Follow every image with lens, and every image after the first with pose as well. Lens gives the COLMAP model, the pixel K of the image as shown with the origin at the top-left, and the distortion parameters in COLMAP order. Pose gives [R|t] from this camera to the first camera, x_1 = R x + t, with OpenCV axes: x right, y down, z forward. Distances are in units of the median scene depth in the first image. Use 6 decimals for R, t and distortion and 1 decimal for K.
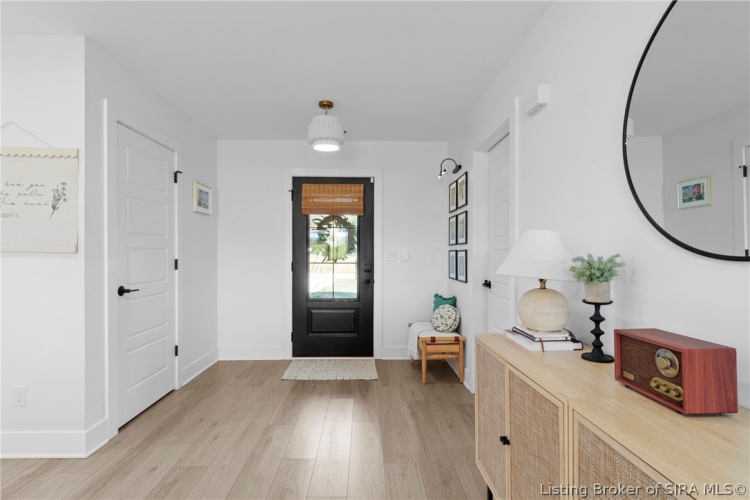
lens RADIAL K [[363.9, 0, 373.6], [0, 363.9, 252.6], [0, 0, 1]] dist [0.003129, 0.000316]
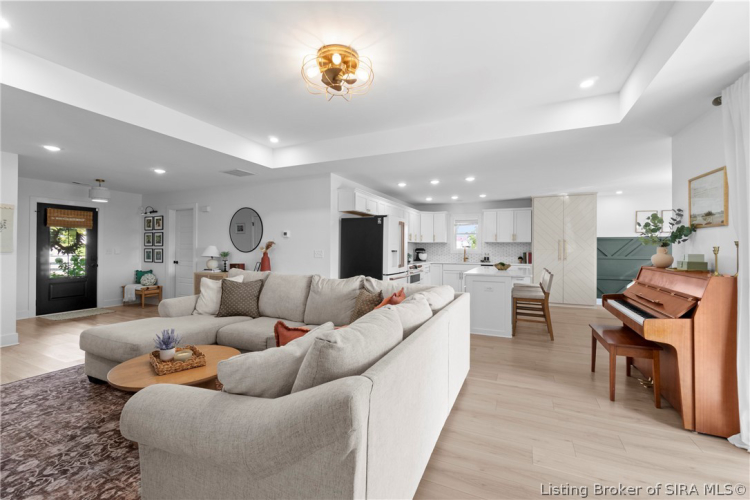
lens RADIAL K [[321.5, 0, 370.7], [0, 321.5, 249.2], [0, 0, 1]] dist [-0.003814, 0.000028]
pose [[0.450876, -0.003030, 0.892582, -0.832666], [-0.006664, 0.999955, 0.006760, -0.023359], [-0.892562, -0.008996, 0.450835, -0.957571]]
